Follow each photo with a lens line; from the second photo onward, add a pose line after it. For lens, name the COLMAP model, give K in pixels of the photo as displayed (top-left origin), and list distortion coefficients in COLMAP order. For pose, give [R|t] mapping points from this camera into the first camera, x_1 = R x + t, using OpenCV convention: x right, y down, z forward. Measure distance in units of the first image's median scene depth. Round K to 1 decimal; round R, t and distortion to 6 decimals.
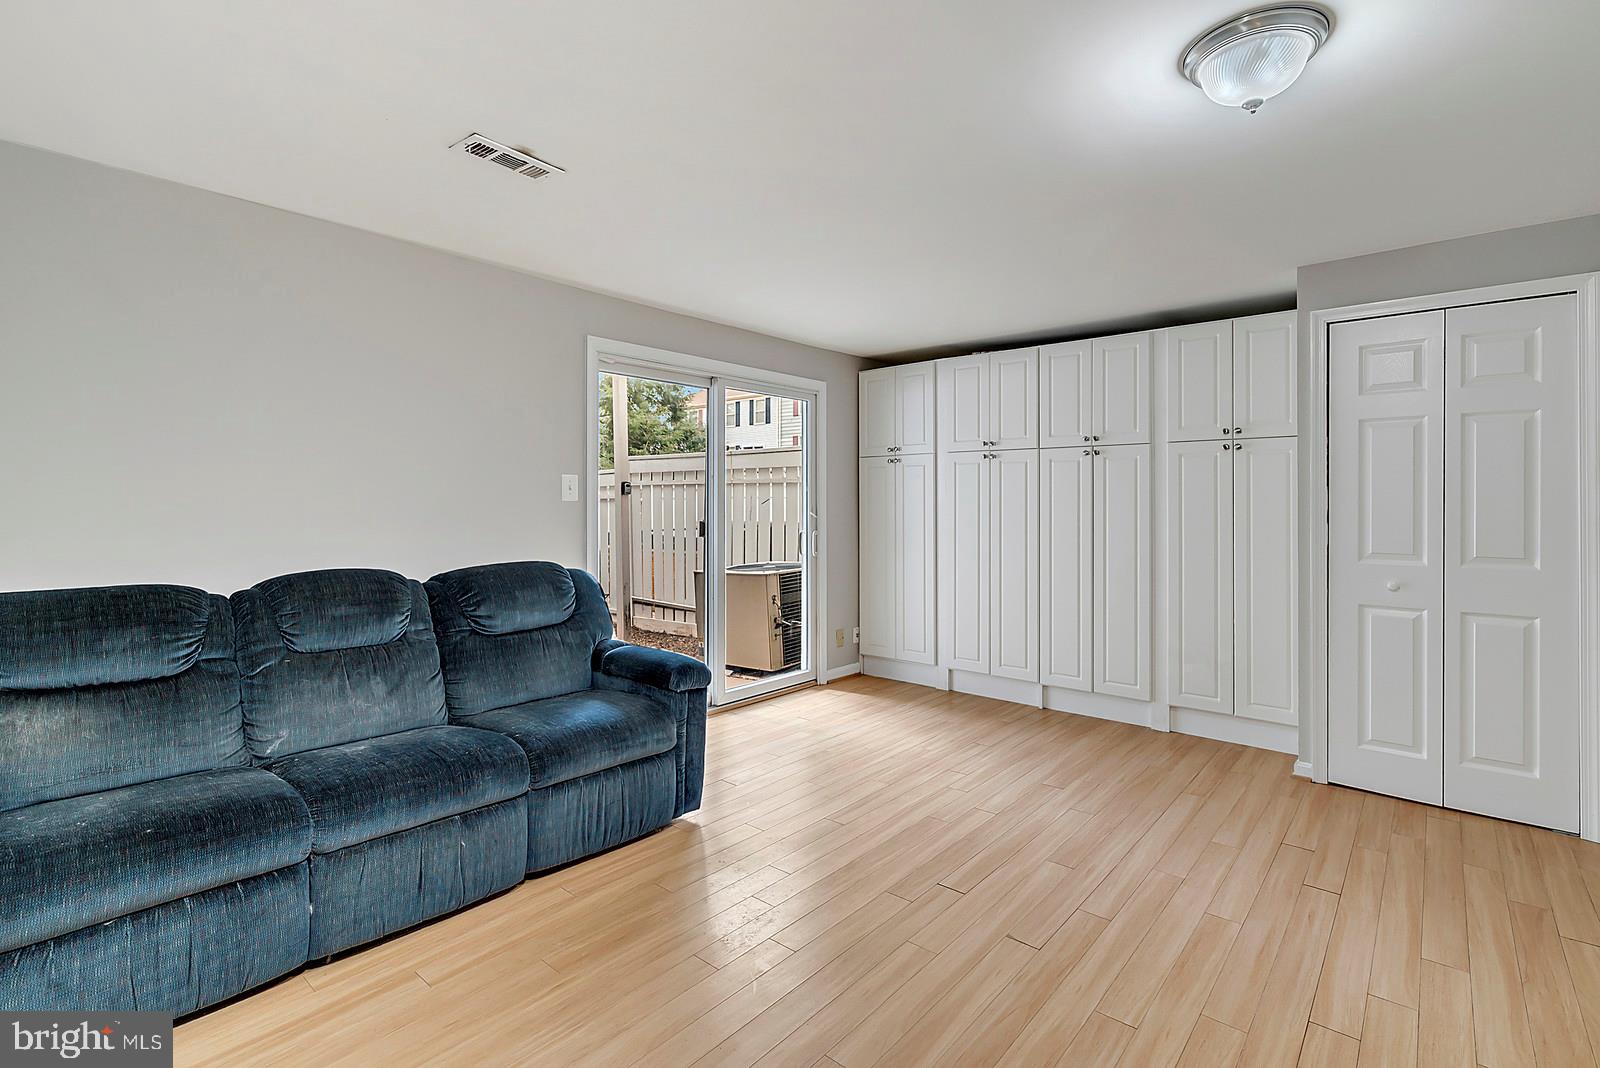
lens RADIAL K [[752.4, 0, 798.9], [0, 752.4, 501.4], [0, 0, 1]] dist [0.000238, 0.000233]
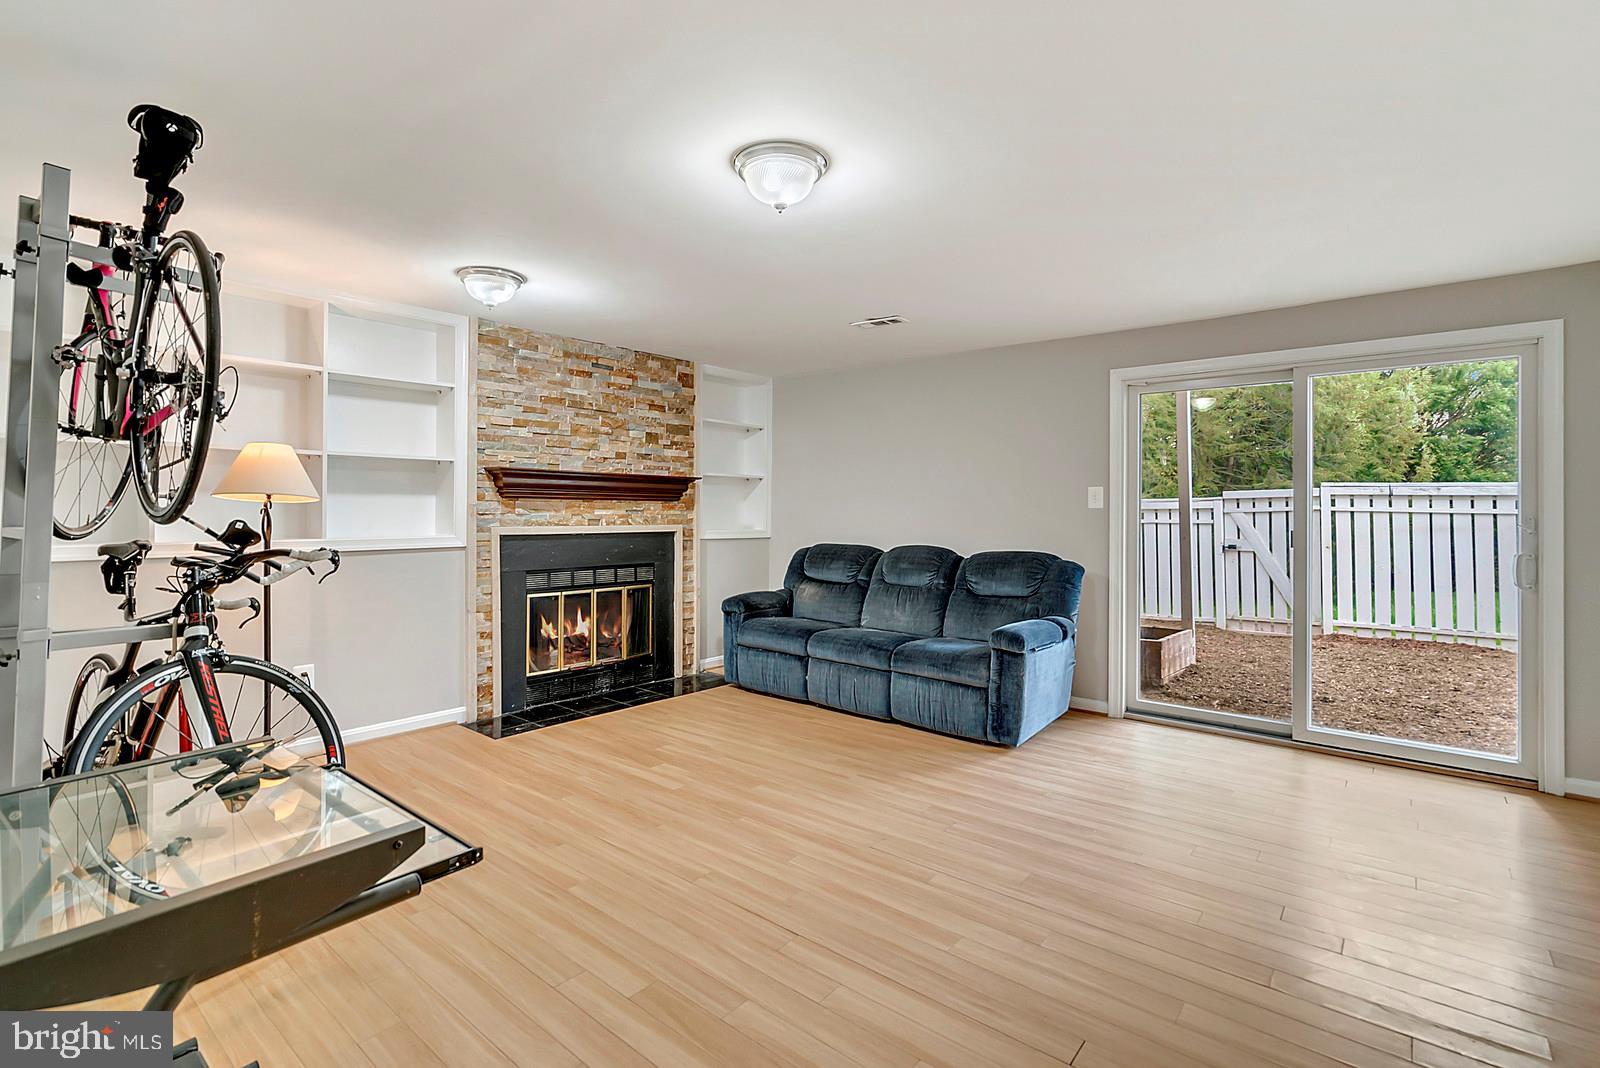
lens RADIAL K [[733.4, 0, 771.1], [0, 733.4, 503.9], [0, 0, 1]] dist [-0.000029, 0.000197]
pose [[-0.005342, -0.009837, -0.999937, 1.288228], [0.004570, 0.999941, -0.009861, 0.002132], [0.999975, -0.004622, -0.005296, 0.665135]]
